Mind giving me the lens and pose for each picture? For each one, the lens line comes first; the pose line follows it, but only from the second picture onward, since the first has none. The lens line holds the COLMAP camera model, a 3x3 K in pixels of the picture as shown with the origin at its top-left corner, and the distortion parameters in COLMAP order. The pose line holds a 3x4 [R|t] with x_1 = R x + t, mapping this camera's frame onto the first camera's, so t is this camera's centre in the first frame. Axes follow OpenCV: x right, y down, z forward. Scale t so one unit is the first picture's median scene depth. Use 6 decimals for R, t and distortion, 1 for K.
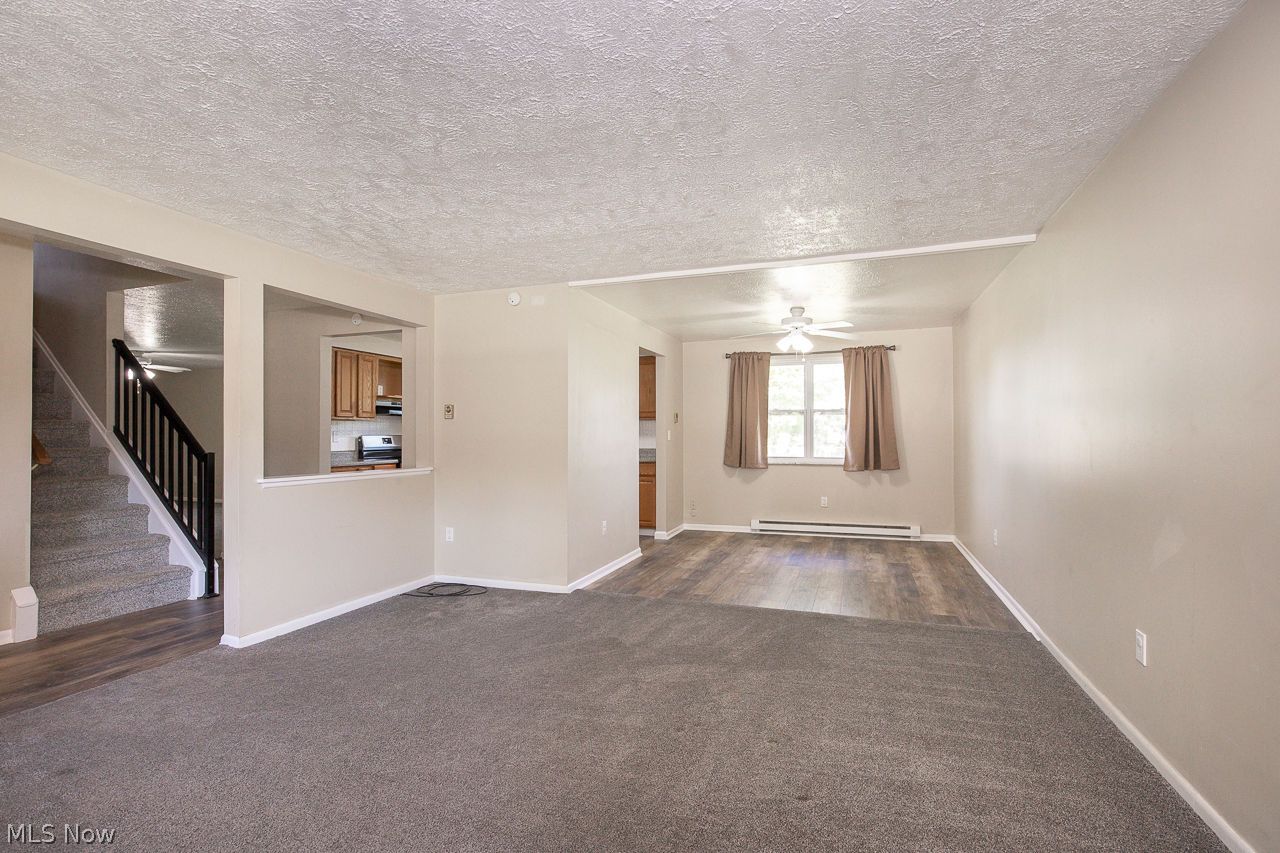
lens RADIAL K [[618.7, 0, 642.6], [0, 618.7, 433.7], [0, 0, 1]] dist [-0.002275, -0.000494]
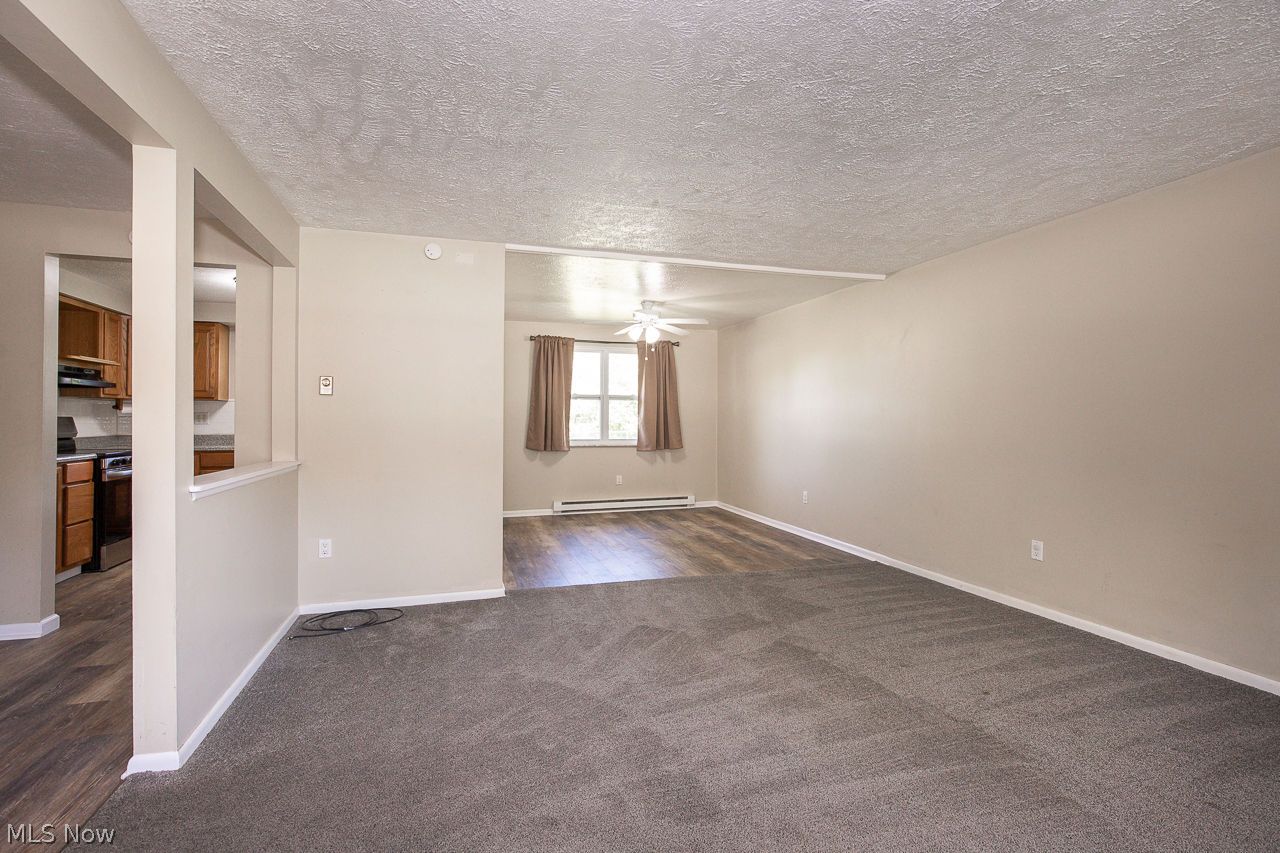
lens RADIAL K [[602.5, 0, 661.7], [0, 602.5, 419.7], [0, 0, 1]] dist [-0.003200, -0.000242]
pose [[0.786942, 0.003552, 0.617016, -0.308073], [-0.004554, 0.999990, 0.000052, 0.003395], [-0.617010, -0.002851, 0.786950, 0.121171]]
